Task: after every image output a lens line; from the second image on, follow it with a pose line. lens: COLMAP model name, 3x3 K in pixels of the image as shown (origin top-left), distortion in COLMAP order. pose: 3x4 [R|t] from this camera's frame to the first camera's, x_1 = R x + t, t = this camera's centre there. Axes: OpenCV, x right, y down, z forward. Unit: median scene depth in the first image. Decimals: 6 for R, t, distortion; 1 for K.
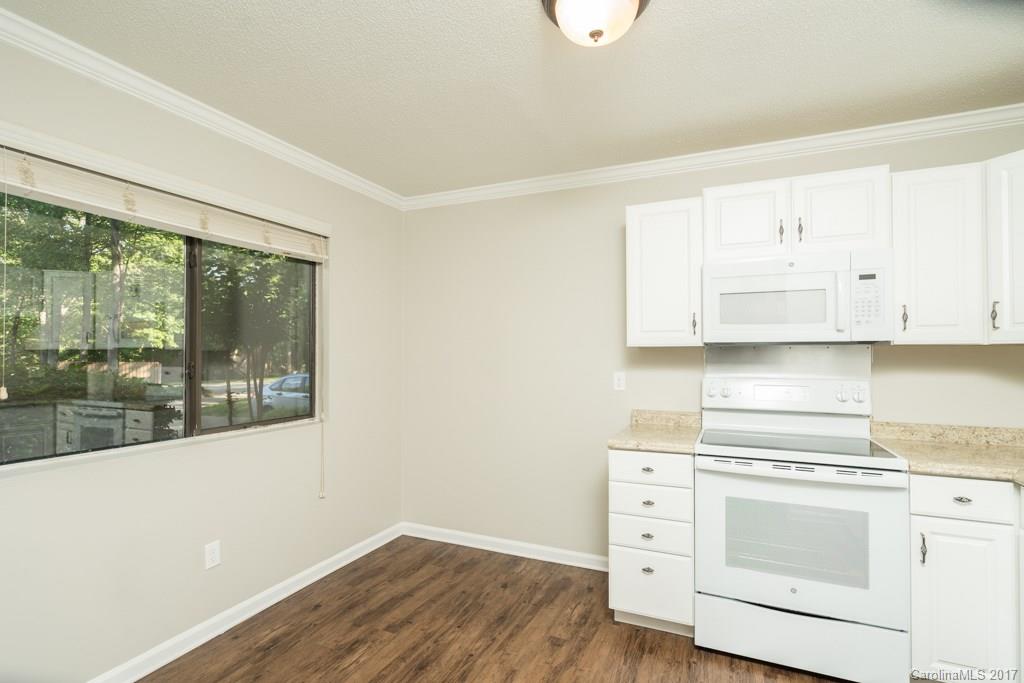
lens RADIAL K [[490.4, 0, 511.8], [0, 490.4, 345.7], [0, 0, 1]] dist [0.000050, 0.000014]
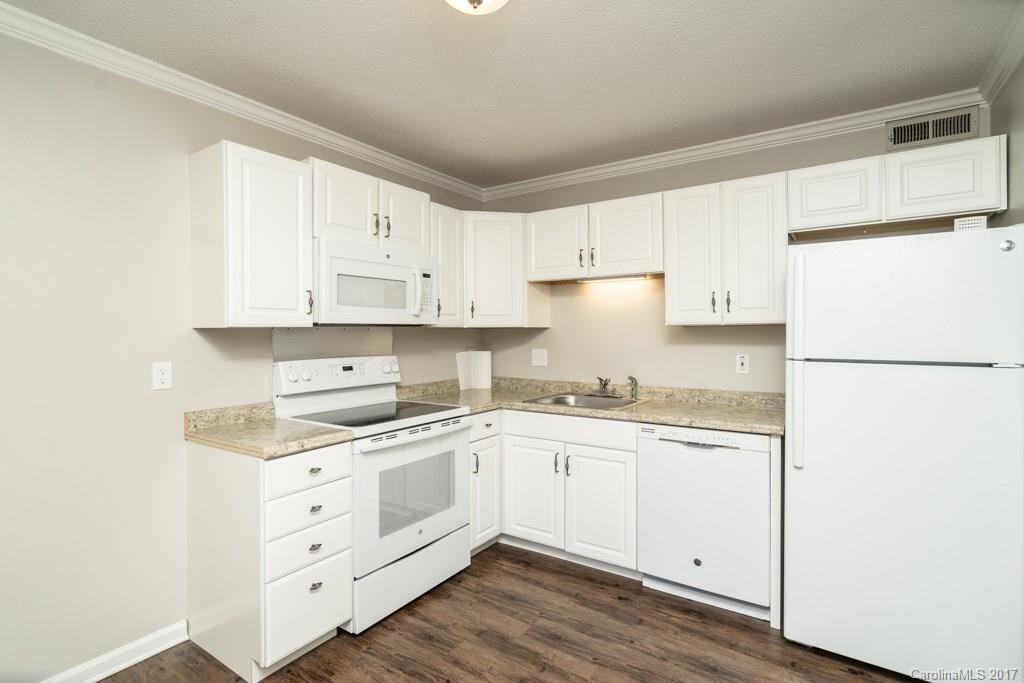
lens RADIAL K [[487.1, 0, 516.5], [0, 487.1, 330.2], [0, 0, 1]] dist [-0.000755, 0.000136]
pose [[0.189398, 0.001447, 0.981899, -0.519364], [-0.005000, 0.999987, -0.000509, 0.005886], [-0.981888, -0.004813, 0.189402, 0.514020]]
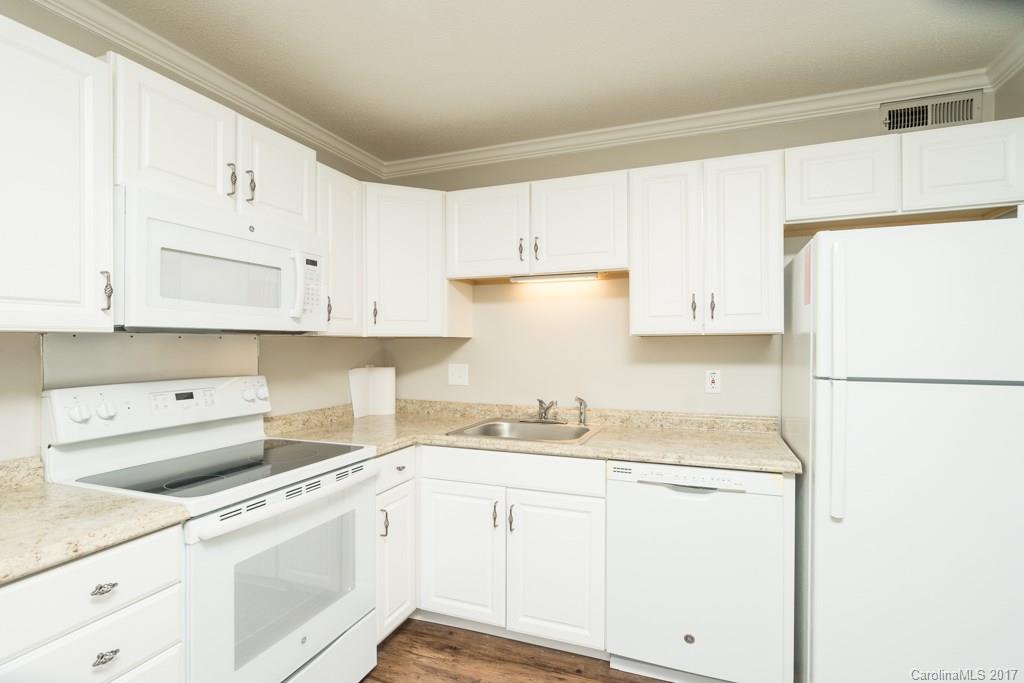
lens RADIAL K [[484.3, 0, 518.5], [0, 484.3, 344.6], [0, 0, 1]] dist [-0.000495, 0.000068]
pose [[-0.052639, -0.002253, 0.998611, -0.218468], [-0.008926, 0.999959, 0.001786, 0.010870], [-0.998574, -0.008820, -0.052657, 0.655214]]
